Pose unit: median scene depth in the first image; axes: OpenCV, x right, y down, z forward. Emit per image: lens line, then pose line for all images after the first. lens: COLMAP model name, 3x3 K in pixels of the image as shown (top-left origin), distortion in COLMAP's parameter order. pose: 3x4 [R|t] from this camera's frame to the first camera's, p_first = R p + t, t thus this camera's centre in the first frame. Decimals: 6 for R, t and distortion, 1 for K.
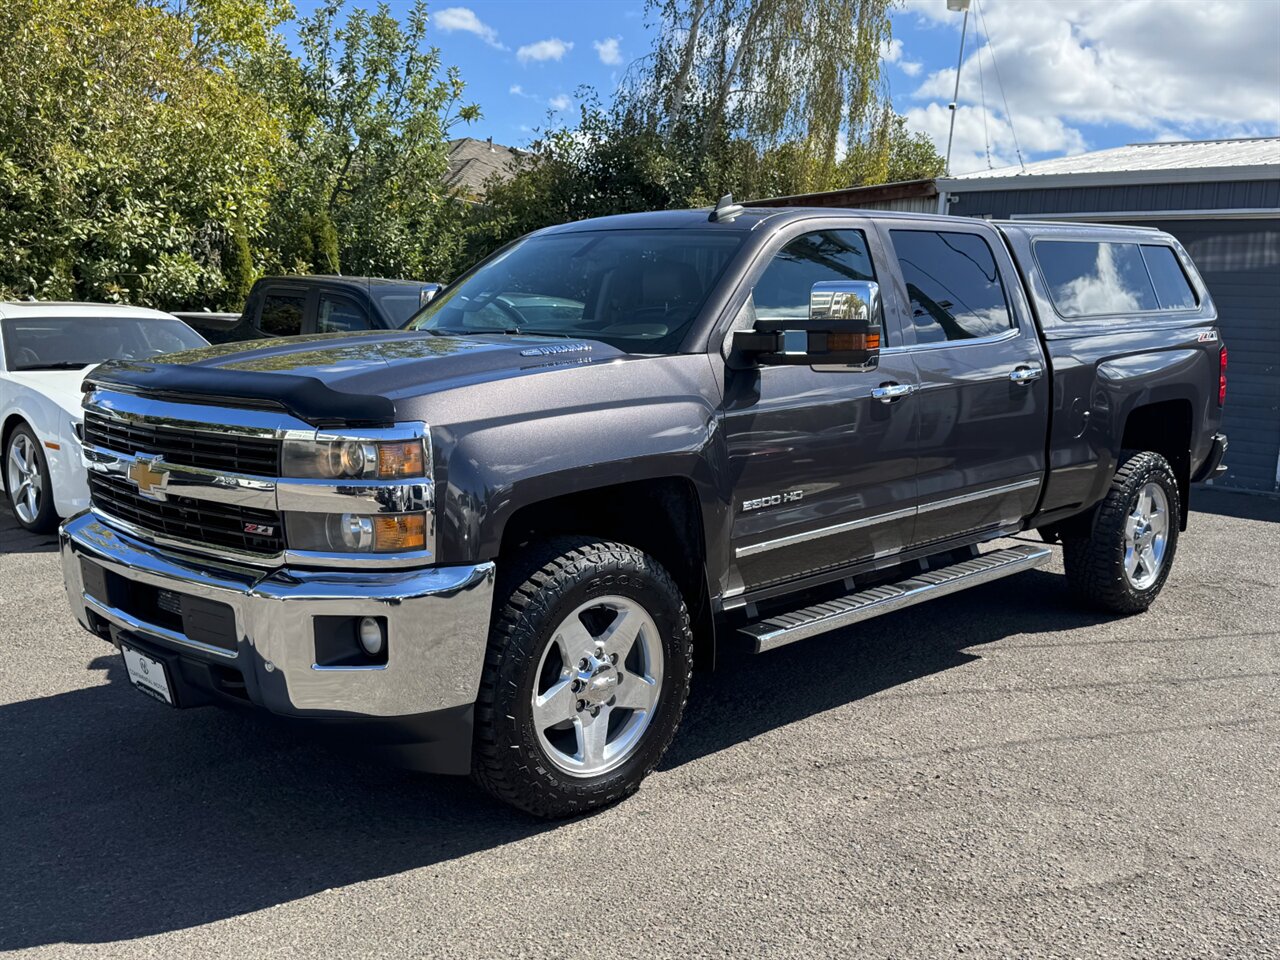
lens RADIAL K [[1231.5, 0, 640.0], [0, 1231.5, 480.0], [0, 0, 1]] dist [0.121612, -0.009789]
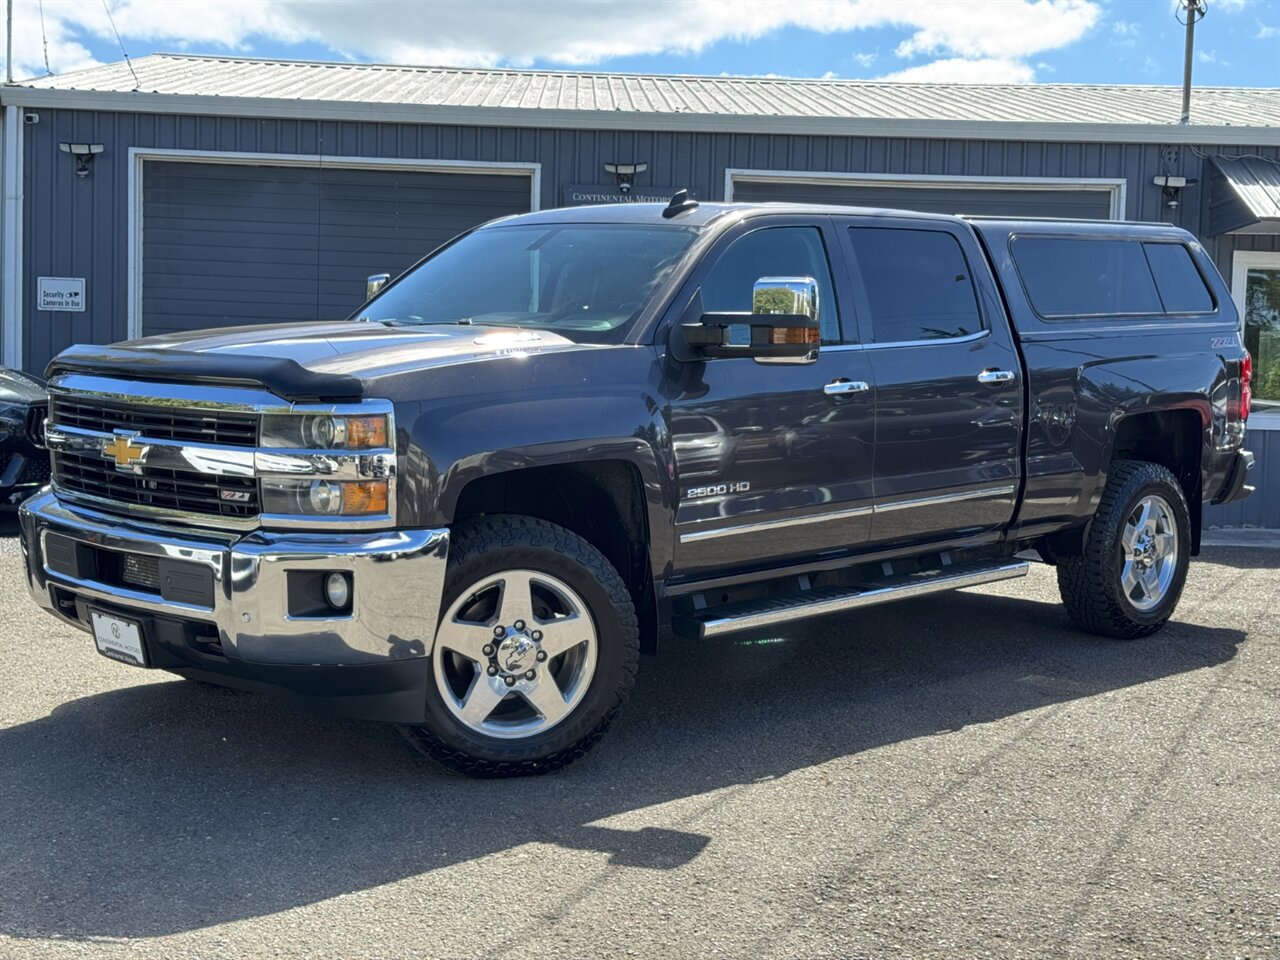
lens RADIAL K [[1810.3, 0, 640.0], [0, 1810.3, 480.0], [0, 0, 1]] dist [0.150218, -0.039466]
pose [[0.999905, 0.013669, 0.002001, 0.047499], [-0.013569, 0.998957, -0.043601, 0.090393], [-0.002594, 0.043569, 0.999047, -0.606814]]
